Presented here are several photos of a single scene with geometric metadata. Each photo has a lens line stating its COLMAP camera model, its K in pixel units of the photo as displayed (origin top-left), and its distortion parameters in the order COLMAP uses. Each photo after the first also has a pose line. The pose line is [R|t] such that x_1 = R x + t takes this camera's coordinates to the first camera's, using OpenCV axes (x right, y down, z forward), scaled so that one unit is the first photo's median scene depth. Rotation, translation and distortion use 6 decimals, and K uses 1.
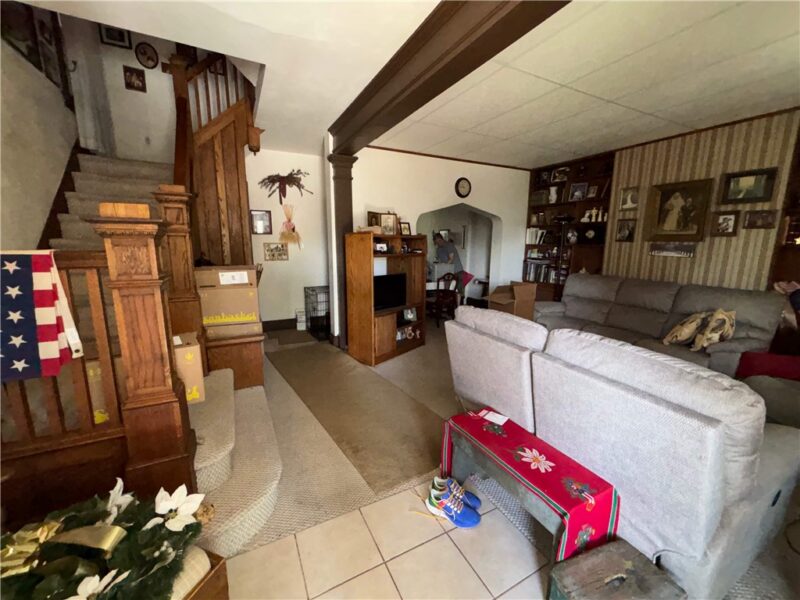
lens RADIAL K [[321.6, 0, 400.3], [0, 321.6, 300.4], [0, 0, 1]] dist [0.001212, 0.000222]
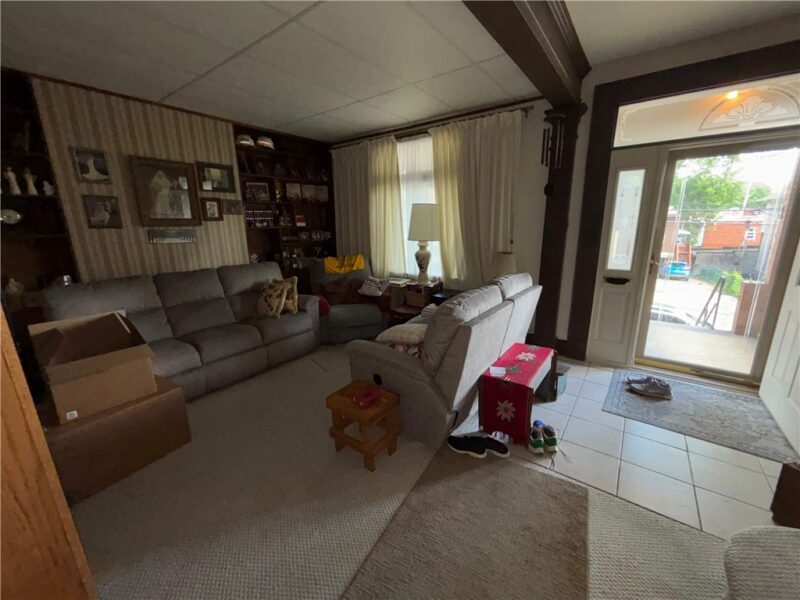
lens RADIAL K [[321.6, 0, 398.6], [0, 321.6, 298.9], [0, 0, 1]] dist [0.001212, 0.000222]
pose [[-0.440262, -0.207124, 0.873653, -0.273885], [0.176588, 0.934050, 0.310431, -0.165446], [-0.880333, 0.290948, -0.374651, 0.860594]]
